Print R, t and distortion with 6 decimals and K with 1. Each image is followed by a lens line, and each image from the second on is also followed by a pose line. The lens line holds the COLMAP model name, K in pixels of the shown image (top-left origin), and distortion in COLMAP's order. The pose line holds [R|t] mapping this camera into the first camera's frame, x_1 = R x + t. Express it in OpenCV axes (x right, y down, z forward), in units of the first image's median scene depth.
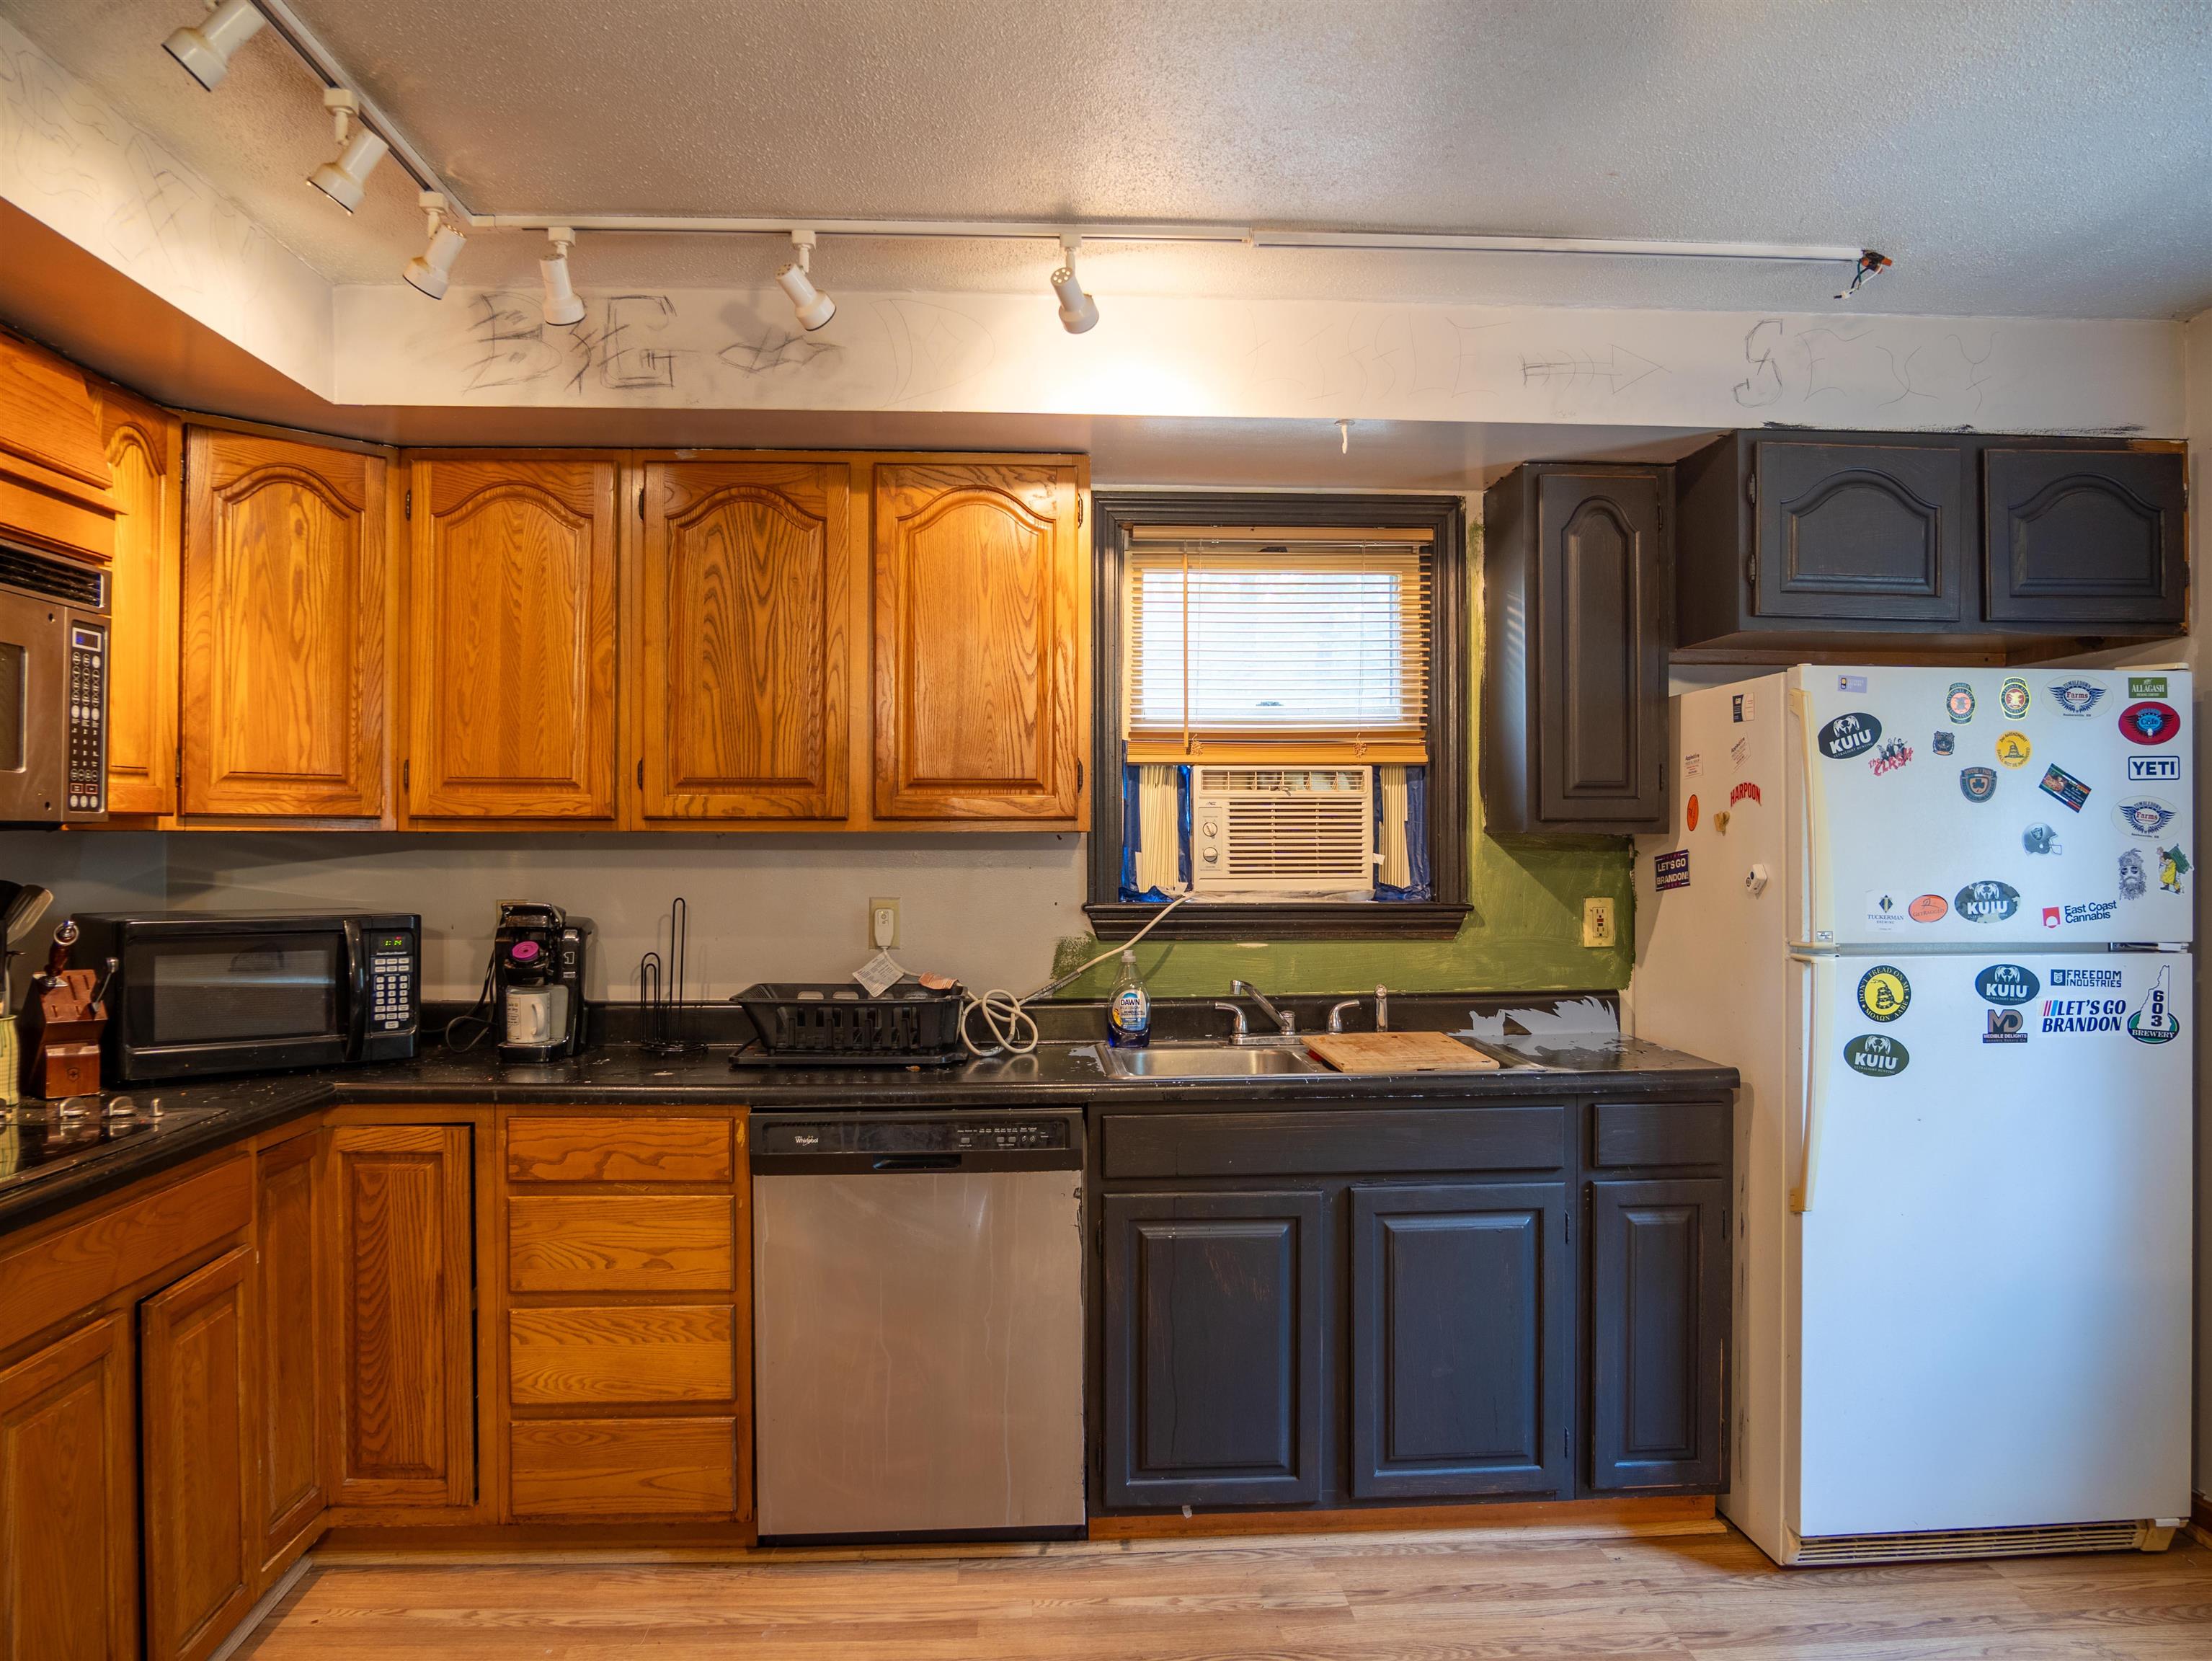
lens RADIAL K [[1627.6, 0, 1109.0], [0, 1627.6, 829.8], [0, 0, 1]] dist [-0.057883, 0.027440]
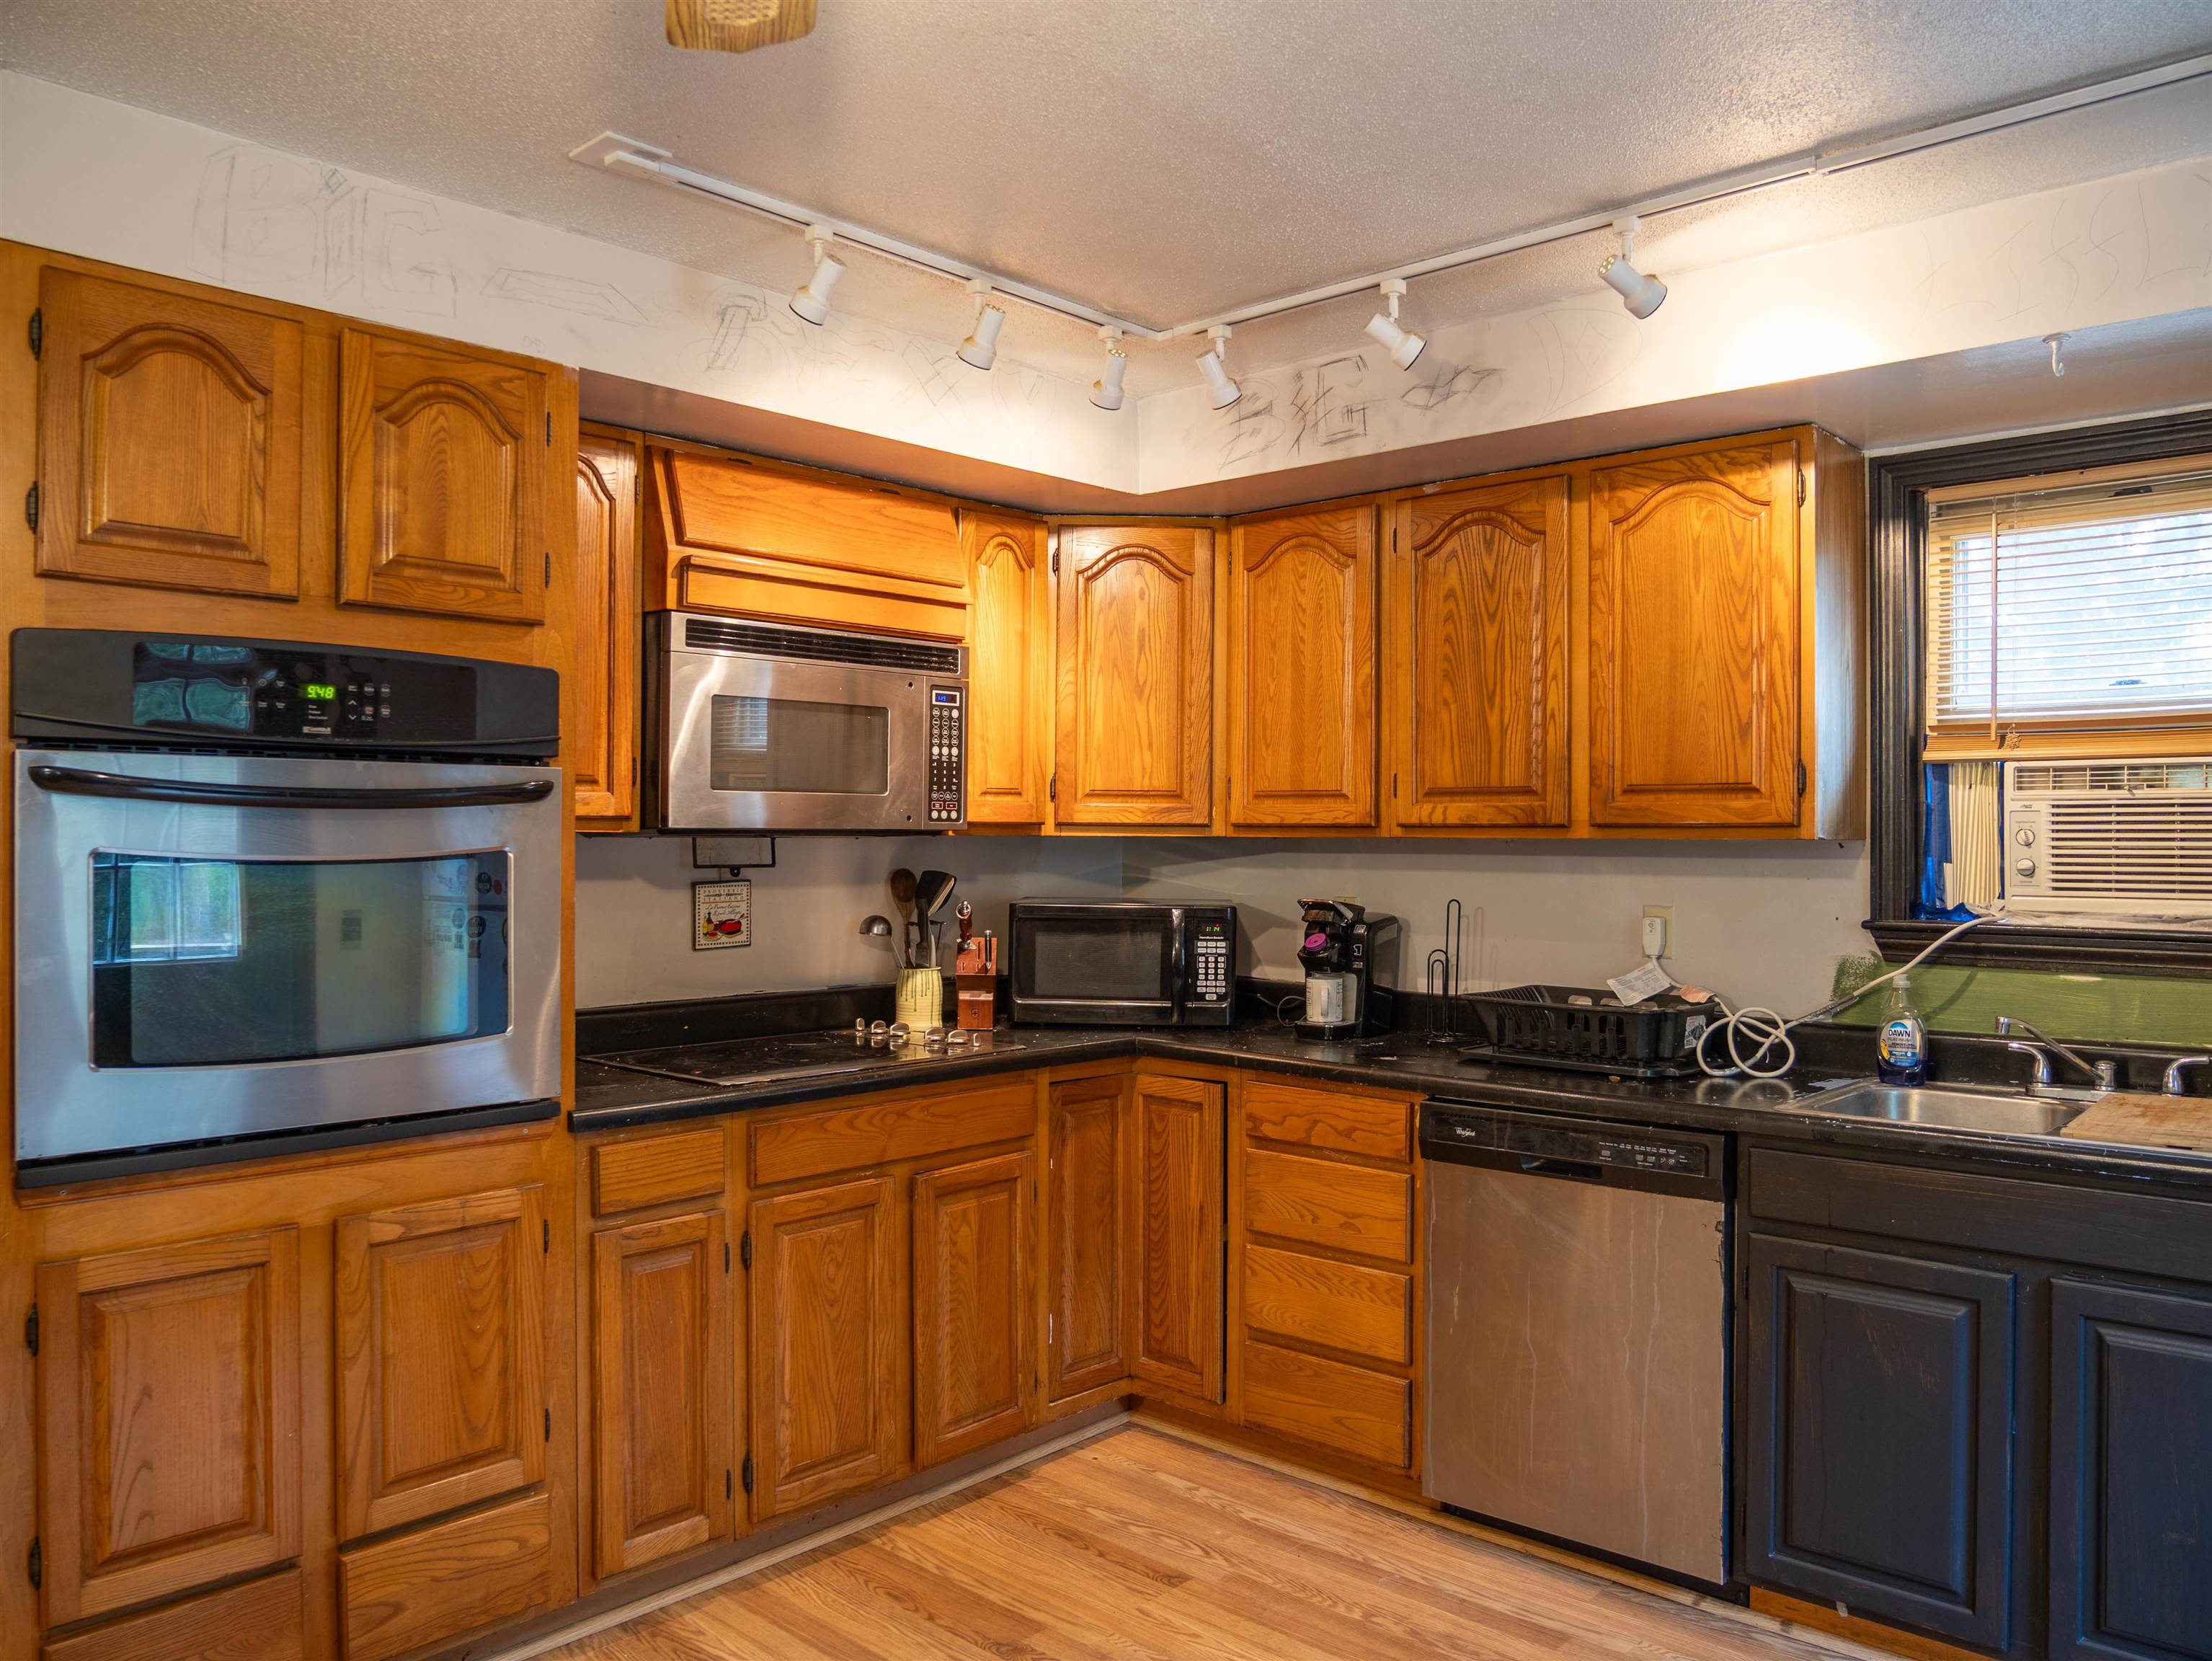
lens RADIAL K [[1627.6, 0, 1111.0], [0, 1627.6, 830.6], [0, 0, 1]] dist [-0.057883, 0.027440]
pose [[0.693274, 0.000328, -0.720674, 0.396634], [-0.001971, 0.999997, -0.001441, -0.001924], [0.720671, 0.002420, 0.693273, 0.103202]]
